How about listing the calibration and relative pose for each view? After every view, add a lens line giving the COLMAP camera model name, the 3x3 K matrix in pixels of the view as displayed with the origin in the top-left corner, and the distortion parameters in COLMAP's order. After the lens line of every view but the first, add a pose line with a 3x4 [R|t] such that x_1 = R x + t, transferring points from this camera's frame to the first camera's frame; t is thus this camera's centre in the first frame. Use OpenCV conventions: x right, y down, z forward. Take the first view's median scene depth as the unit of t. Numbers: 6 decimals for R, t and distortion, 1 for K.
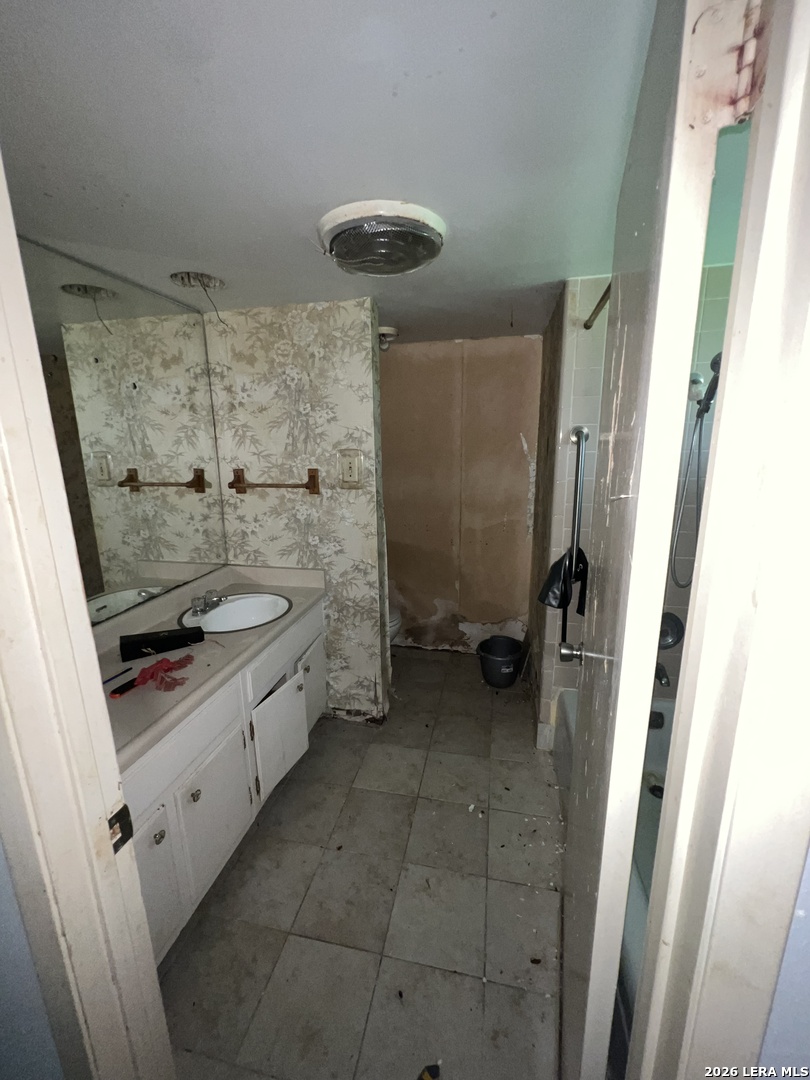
lens RADIAL K [[433.4, 0, 405.0], [0, 433.4, 540.0], [0, 0, 1]] dist [-0.001447, 0.000003]
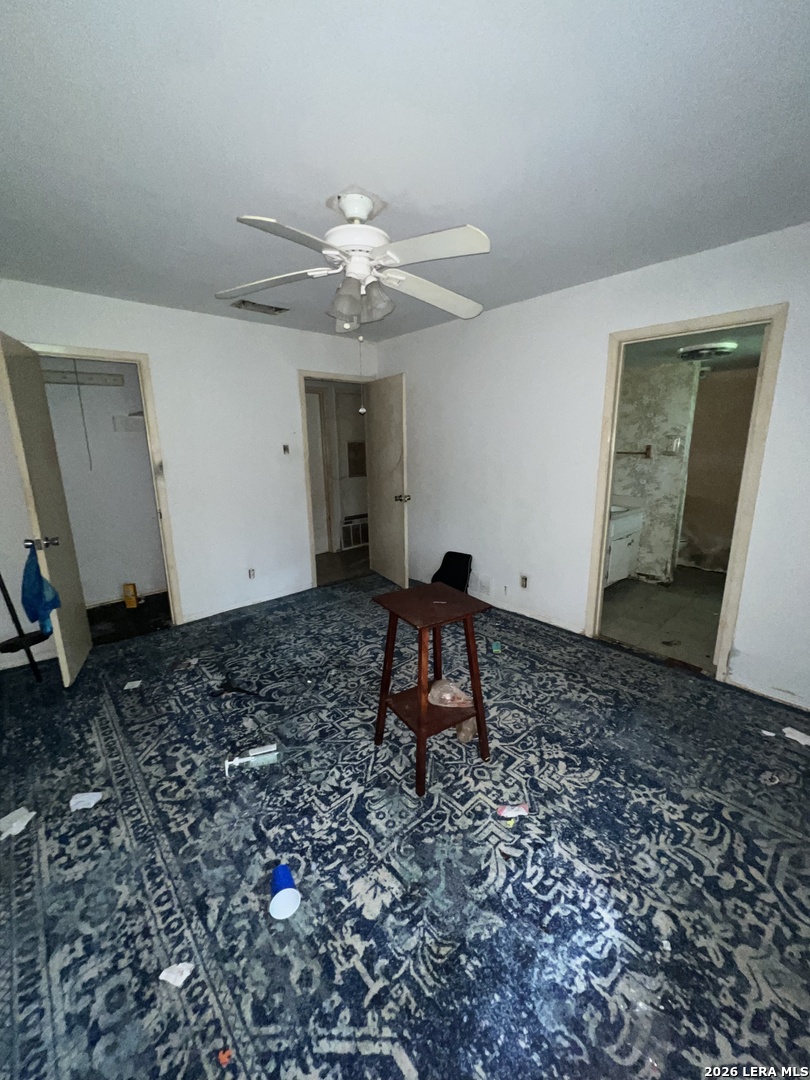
lens RADIAL K [[433.4, 0, 405.0], [0, 433.4, 540.0], [0, 0, 1]] dist [-0.001447, 0.000003]
pose [[0.810244, 0.137784, -0.569667, 0.068620], [-0.127270, 0.990143, 0.058466, 0.278827], [0.572108, 0.025130, 0.819793, -1.198082]]
